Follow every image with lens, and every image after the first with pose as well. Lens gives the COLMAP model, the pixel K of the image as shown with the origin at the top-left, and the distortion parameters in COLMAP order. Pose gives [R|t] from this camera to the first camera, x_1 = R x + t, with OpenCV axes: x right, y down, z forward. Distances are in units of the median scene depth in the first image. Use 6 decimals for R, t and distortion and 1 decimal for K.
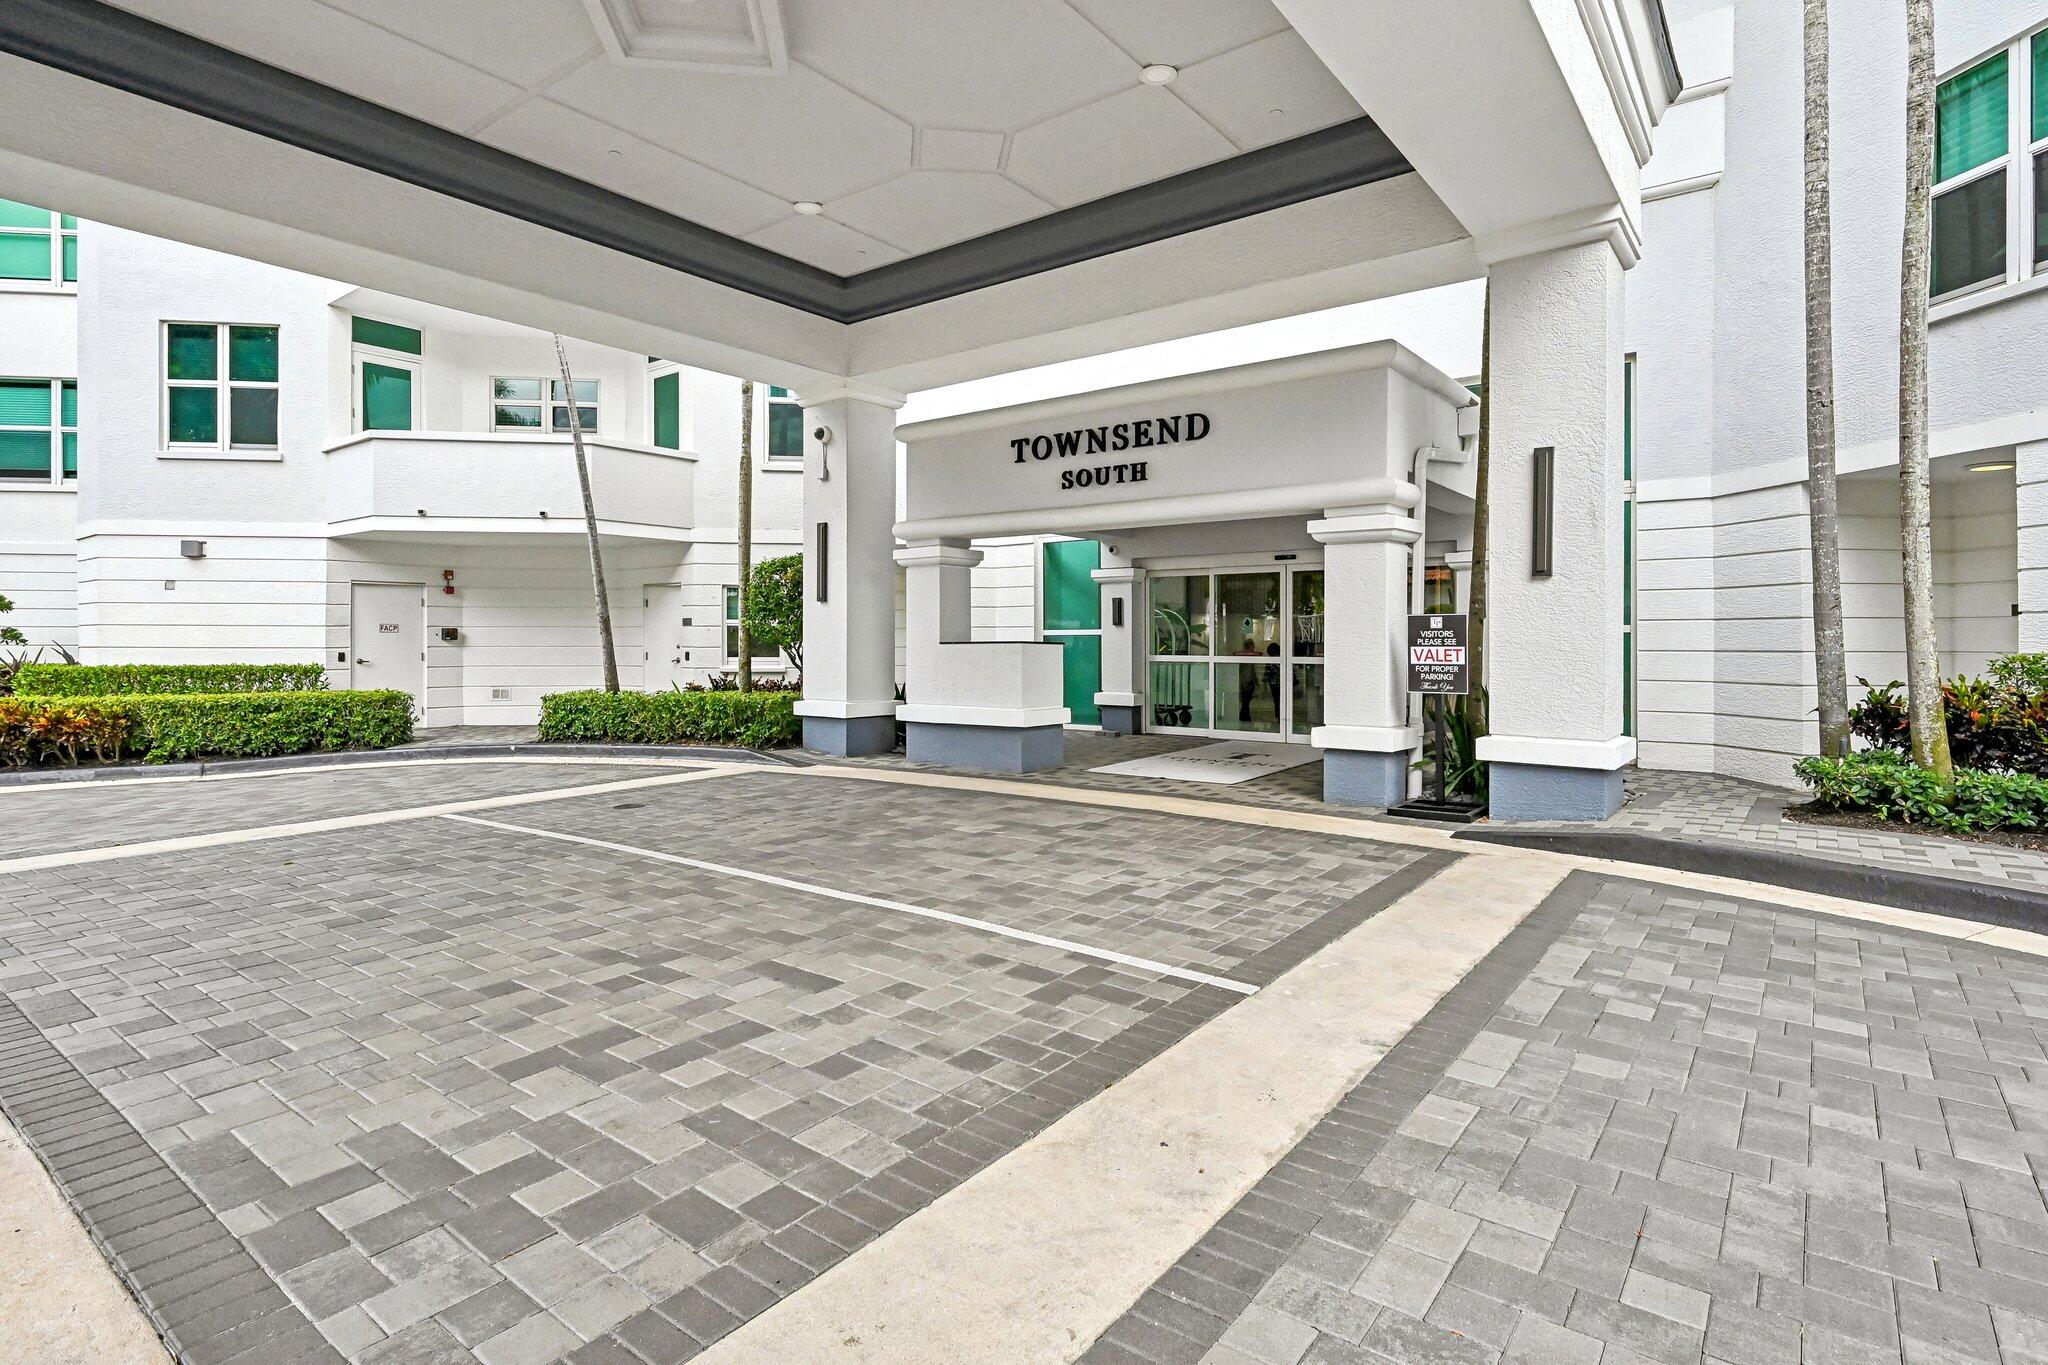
lens RADIAL K [[1066.7, 0, 1023.9], [0, 1066.7, 631.6], [0, 0, 1]] dist [-0.001530, -0.000287]
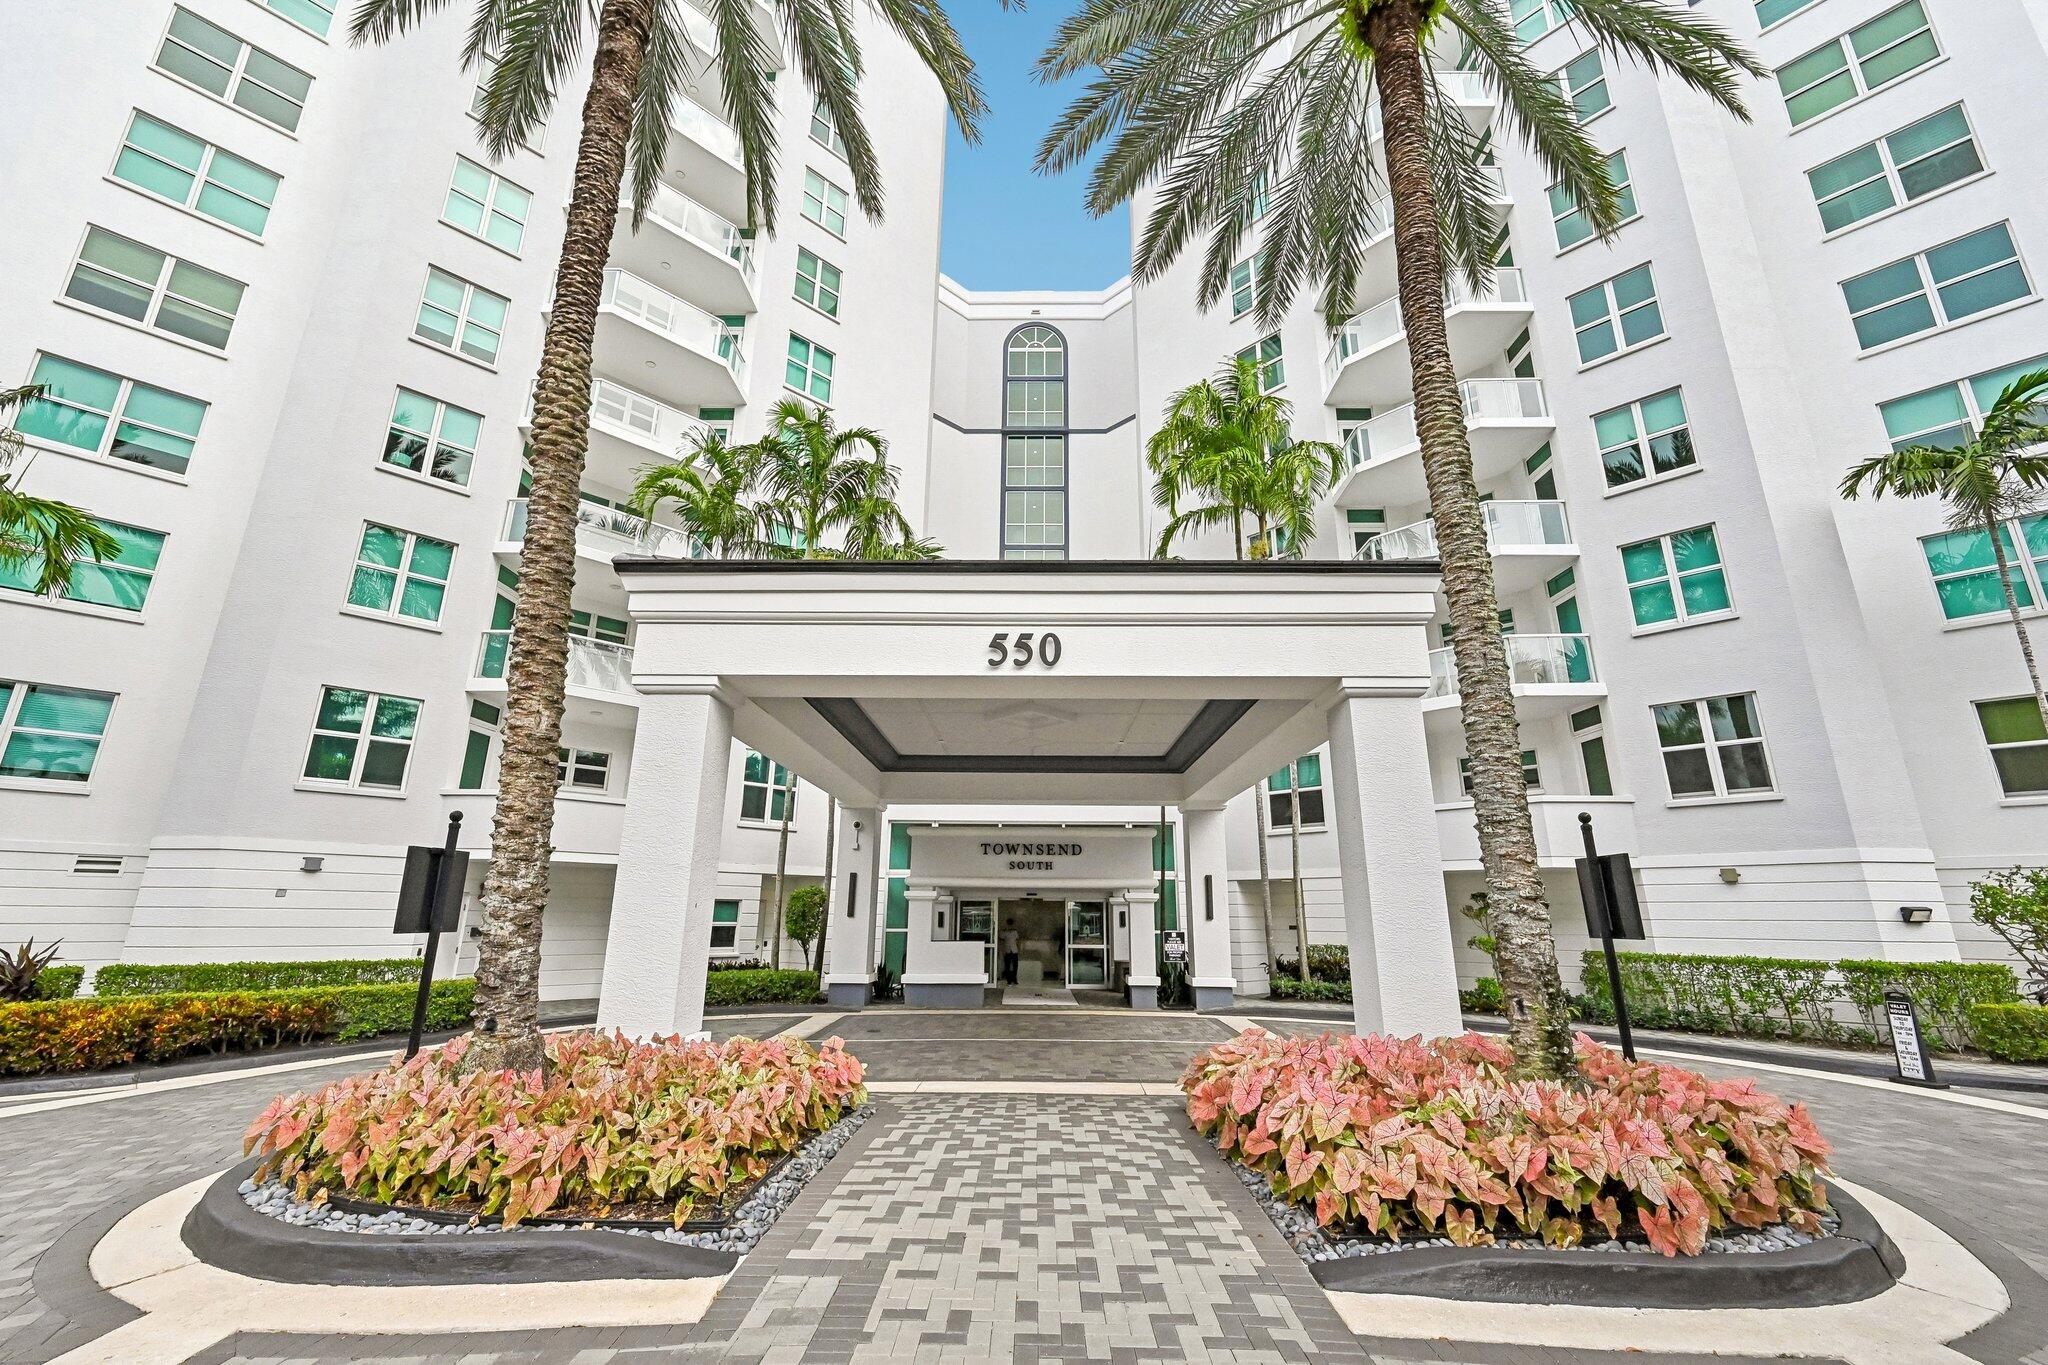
lens RADIAL K [[834.7, 0, 1020.3], [0, 834.7, 668.8], [0, 0, 1]] dist [0.001759, 0.000046]
pose [[0.791819, 0.179602, 0.583752, -0.983560], [-0.012932, 0.960501, -0.277976, -0.047138], [-0.610619, 0.212558, 0.762865, -0.418306]]
